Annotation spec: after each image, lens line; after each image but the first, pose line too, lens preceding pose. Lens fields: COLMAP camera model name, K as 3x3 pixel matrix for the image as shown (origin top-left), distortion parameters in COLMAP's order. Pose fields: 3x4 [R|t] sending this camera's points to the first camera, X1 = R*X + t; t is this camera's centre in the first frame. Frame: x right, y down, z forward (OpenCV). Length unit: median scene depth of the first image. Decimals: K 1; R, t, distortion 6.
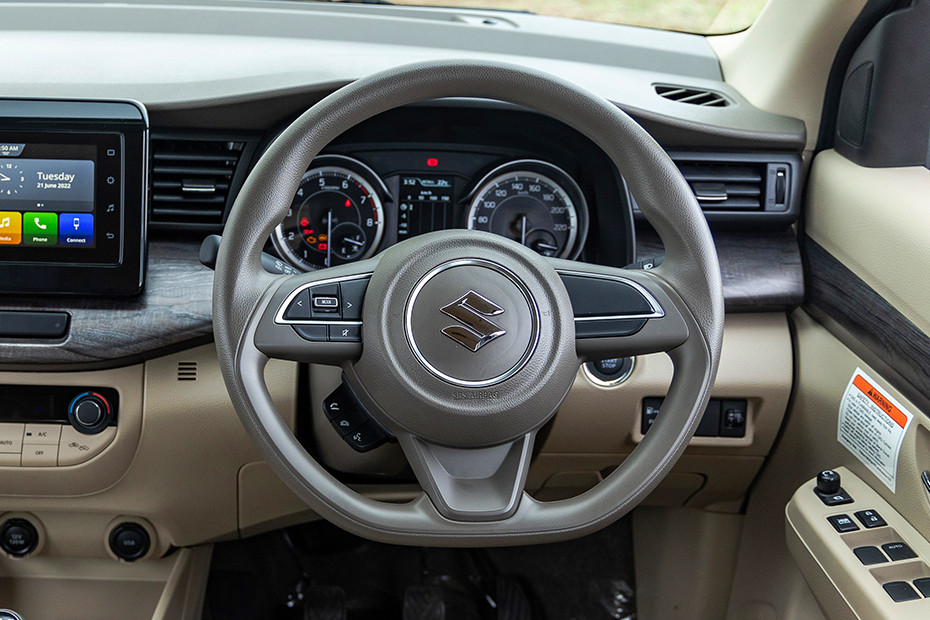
lens RADIAL K [[1326.7, 0, 465.0], [0, 1326.7, 310.0], [0, 0, 1]] dist [-0.000207, -0.029171]
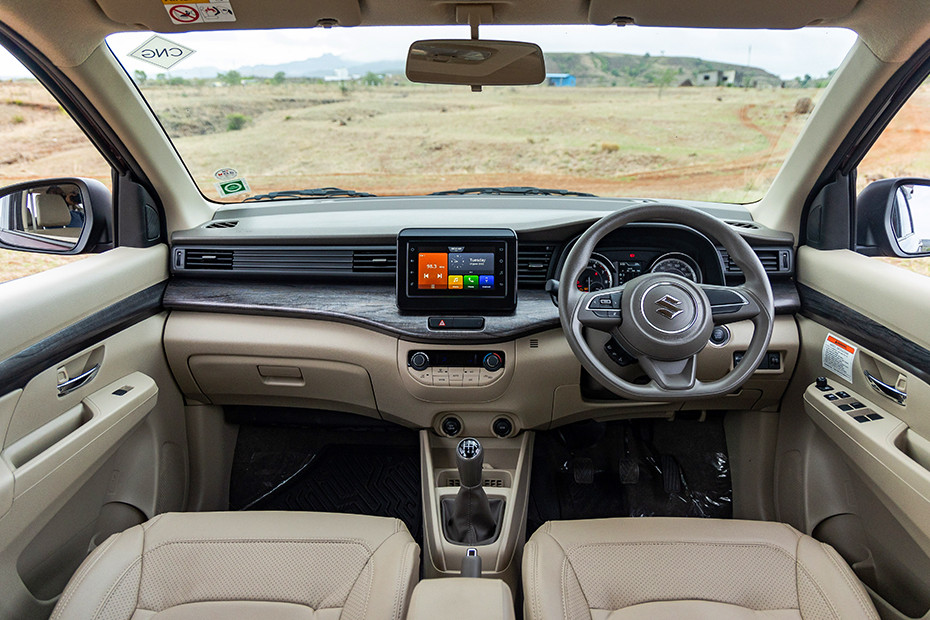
lens RADIAL K [[929.3, 0, 465.0], [0, 929.3, 310.0], [0, 0, 1]] dist [0.010672, 0.003796]
pose [[0.999662, -0.021993, 0.013841, -0.354068], [0.024497, 0.975299, -0.219524, 0.342458], [-0.008671, 0.219789, 0.975509, -0.573950]]
